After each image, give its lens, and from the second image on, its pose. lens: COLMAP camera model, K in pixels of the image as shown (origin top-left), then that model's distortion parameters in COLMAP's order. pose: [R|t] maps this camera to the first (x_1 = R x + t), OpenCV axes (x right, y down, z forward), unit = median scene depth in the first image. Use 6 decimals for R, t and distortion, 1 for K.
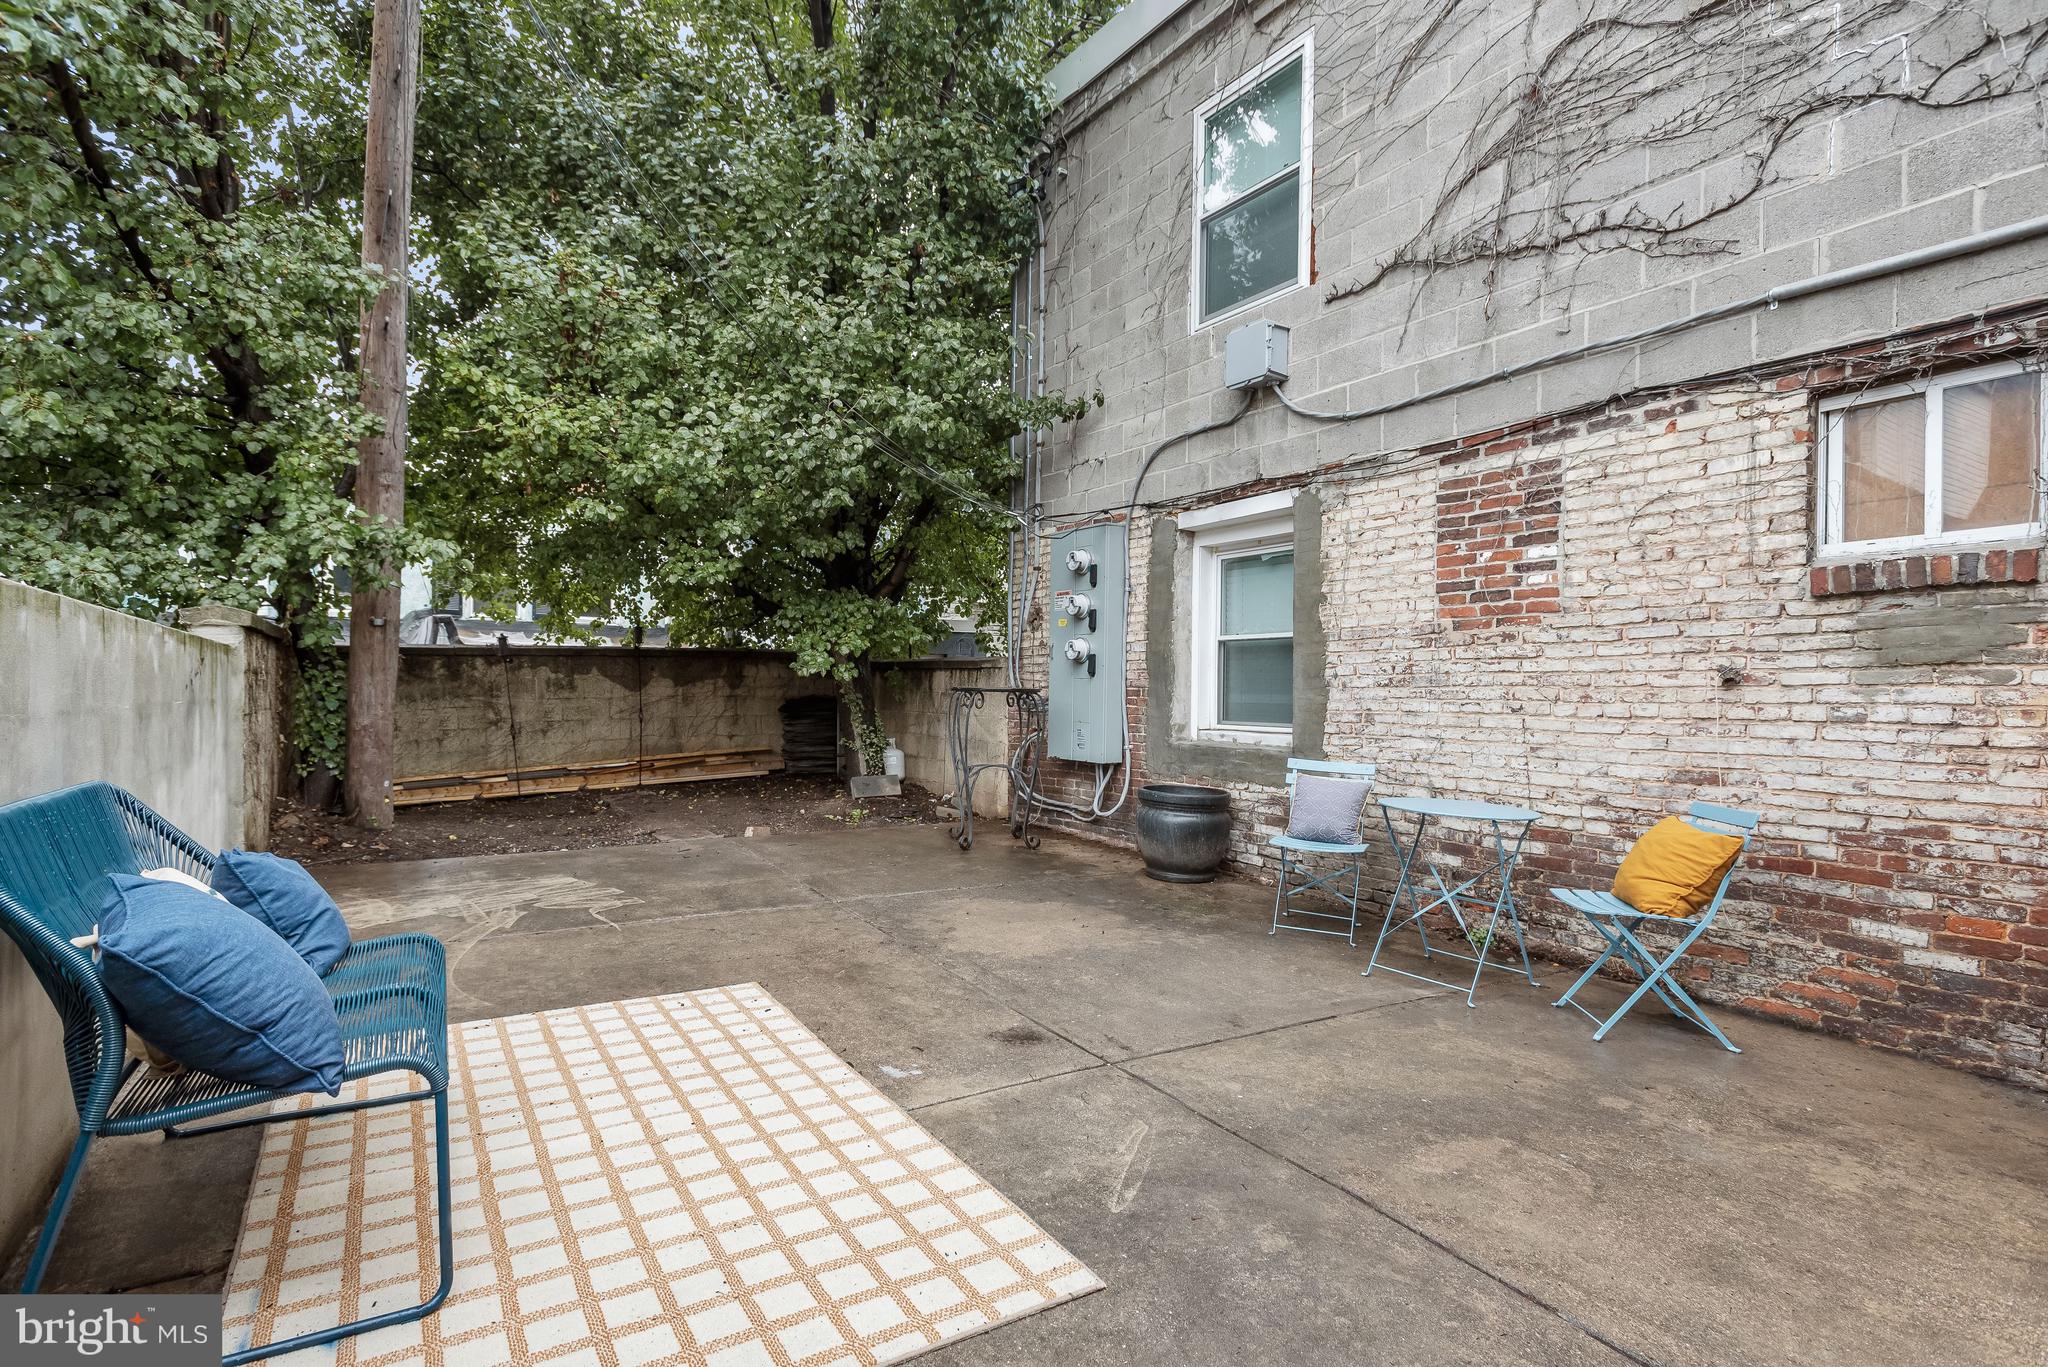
lens RADIAL K [[1015.1, 0, 1024.0], [0, 1015.1, 683.5], [0, 0, 1]] dist [0.003075, 0.000441]
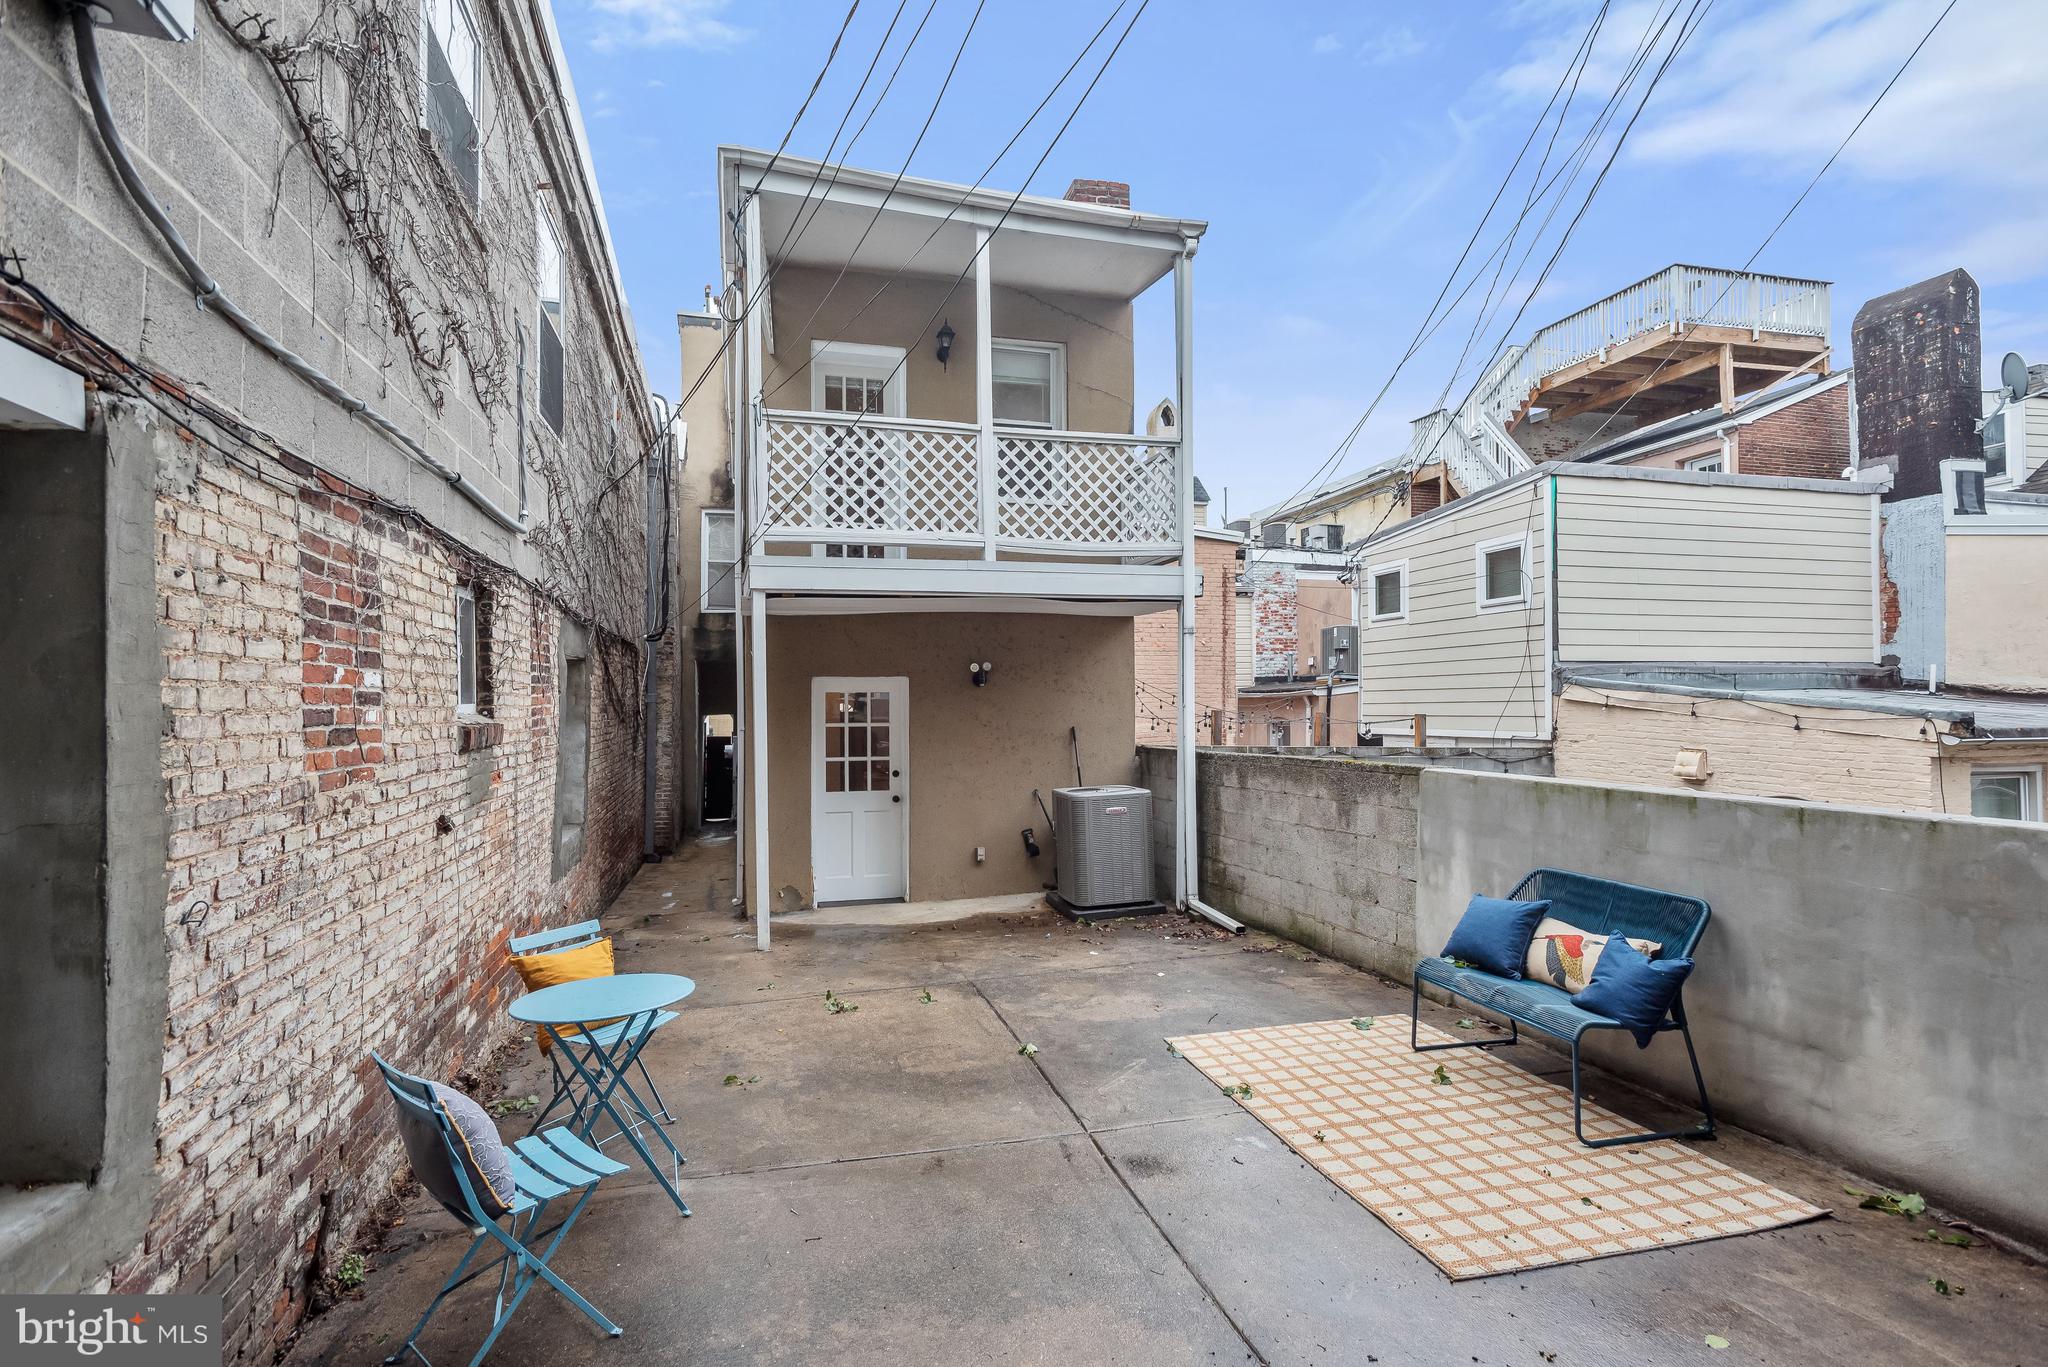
lens RADIAL K [[976.2, 0, 1009.4], [0, 976.2, 687.6], [0, 0, 1]] dist [0.004865, 0.000217]
pose [[-0.949337, -0.003379, 0.314241, -0.153389], [-0.011089, 0.999680, -0.022751, -0.120969], [-0.314063, -0.025083, -0.949071, 1.614627]]
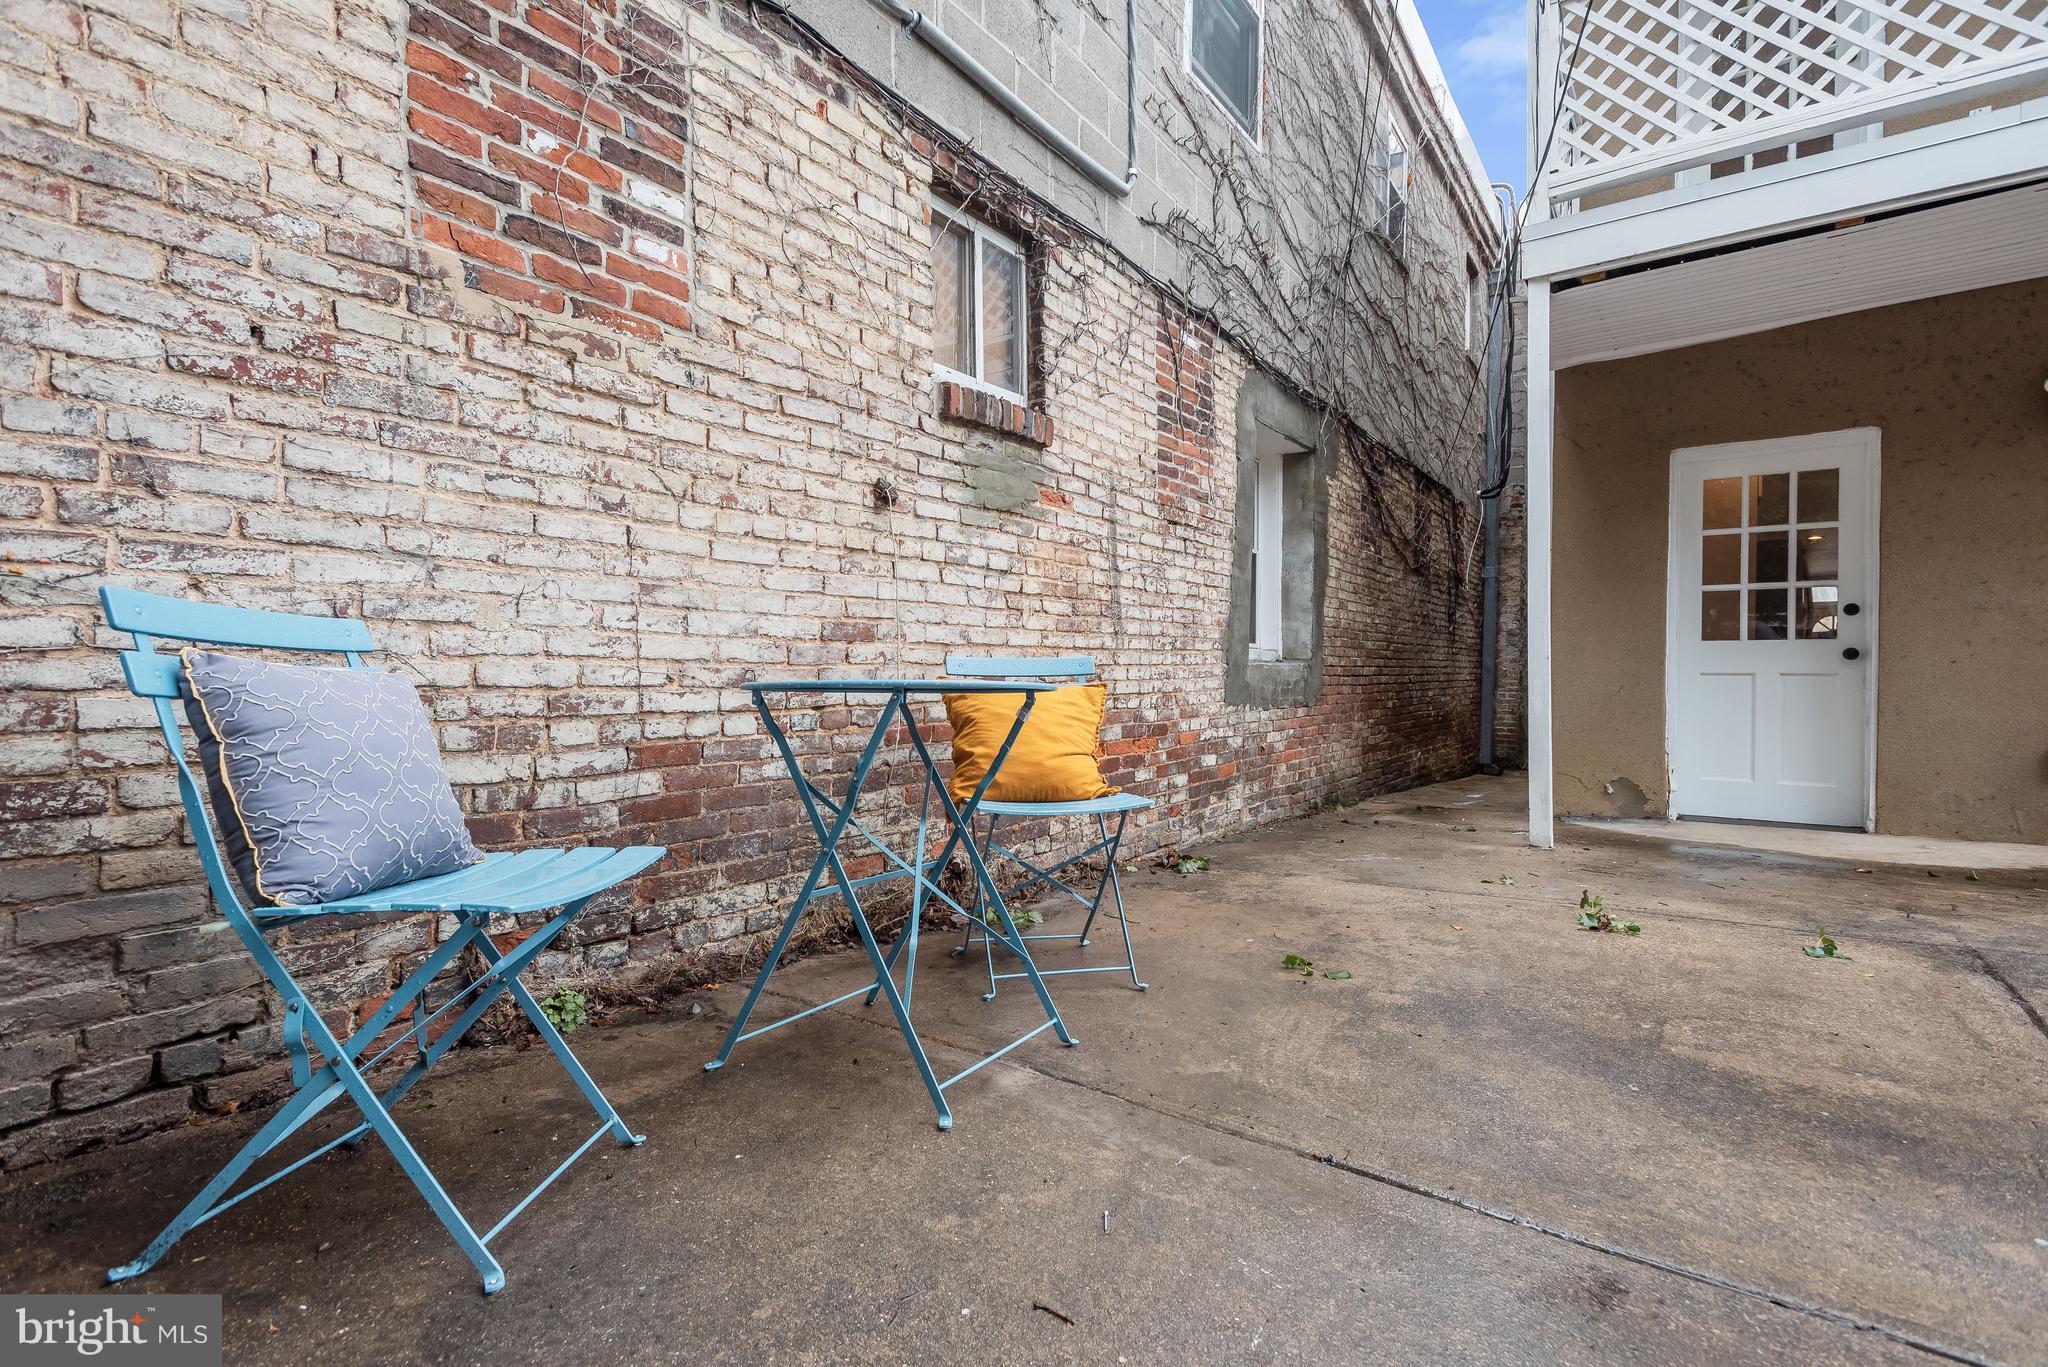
lens RADIAL K [[976.2, 0, 1009.4], [0, 976.2, 687.6], [0, 0, 1]] dist [0.004865, 0.000217]
pose [[-0.353159, -0.030232, 0.935075, -0.017367], [-0.015404, 0.999530, 0.026498, 0.104097], [-0.935436, -0.005046, -0.353459, 1.063744]]
